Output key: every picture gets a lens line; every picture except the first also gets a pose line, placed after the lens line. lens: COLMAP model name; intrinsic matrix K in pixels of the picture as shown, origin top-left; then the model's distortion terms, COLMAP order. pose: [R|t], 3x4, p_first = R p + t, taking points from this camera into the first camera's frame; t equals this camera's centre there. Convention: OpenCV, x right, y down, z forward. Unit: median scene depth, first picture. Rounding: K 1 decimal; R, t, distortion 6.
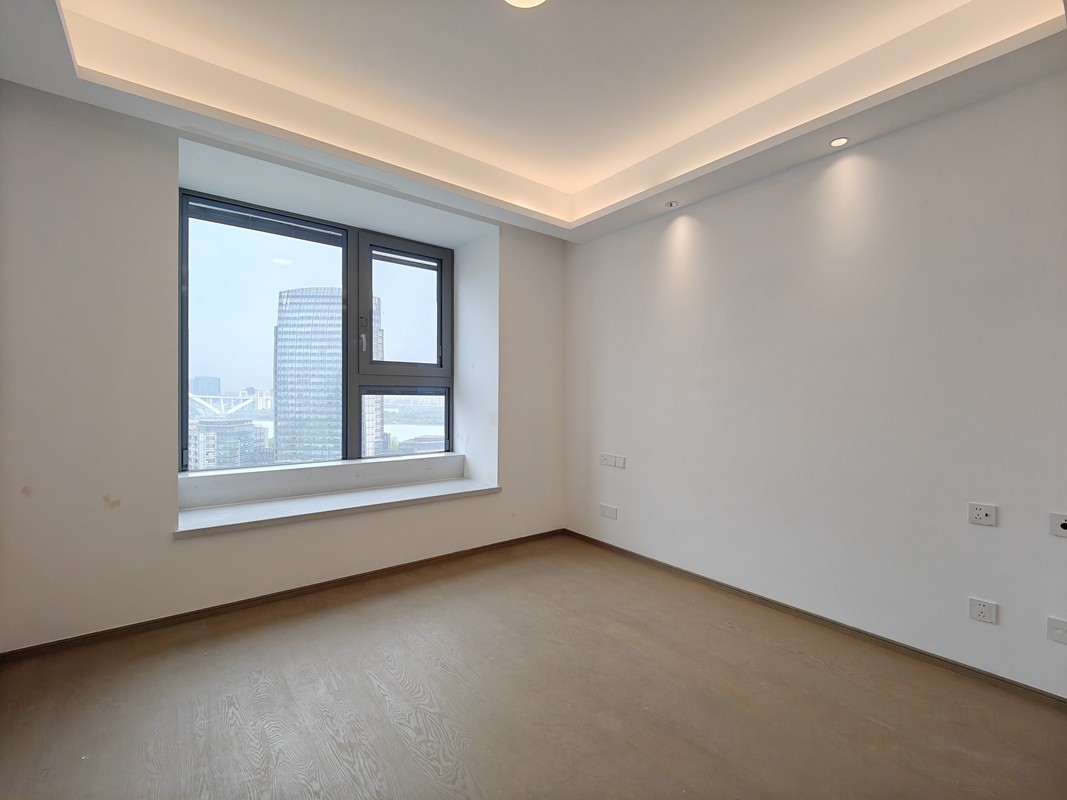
lens RADIAL K [[465.5, 0, 534.0], [0, 465.5, 405.6], [0, 0, 1]] dist [0.017665, -0.007437]
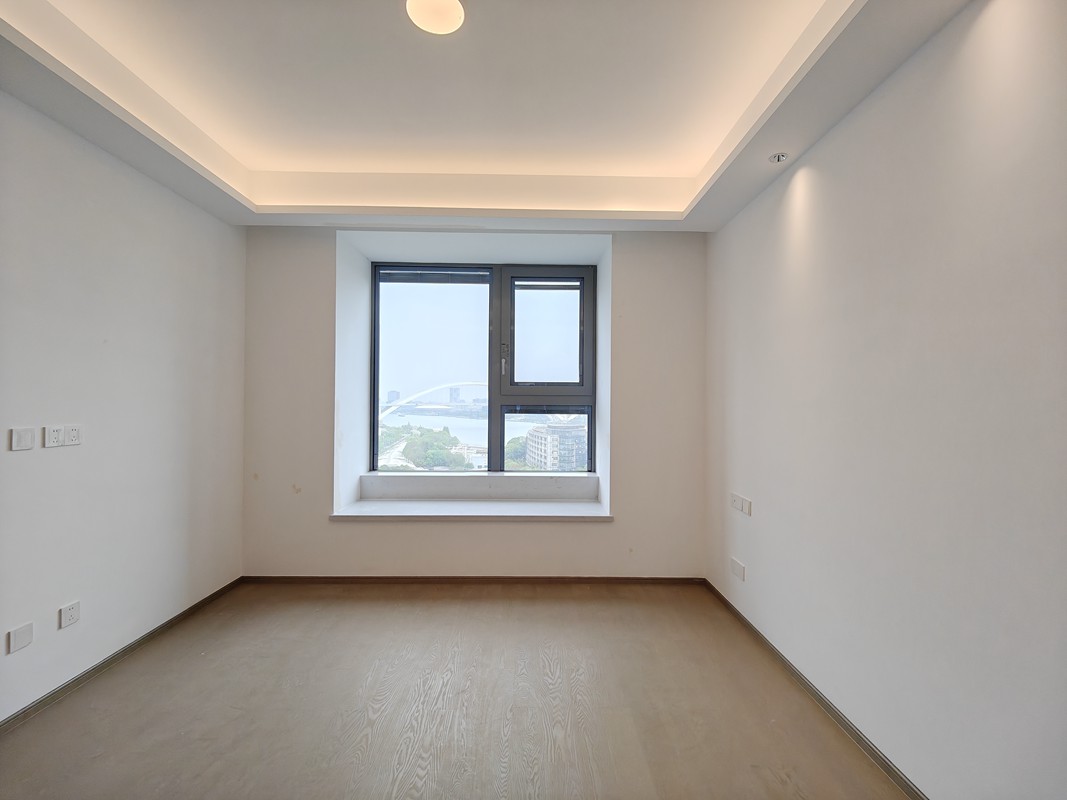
lens RADIAL K [[465.5, 0, 534.0], [0, 465.5, 405.6], [0, 0, 1]] dist [0.017665, -0.007437]
pose [[0.797647, 0.001745, -0.603123, 0.348473], [-0.013998, 0.999780, -0.015621, -0.026034], [0.602963, 0.020902, 0.797496, 0.165887]]
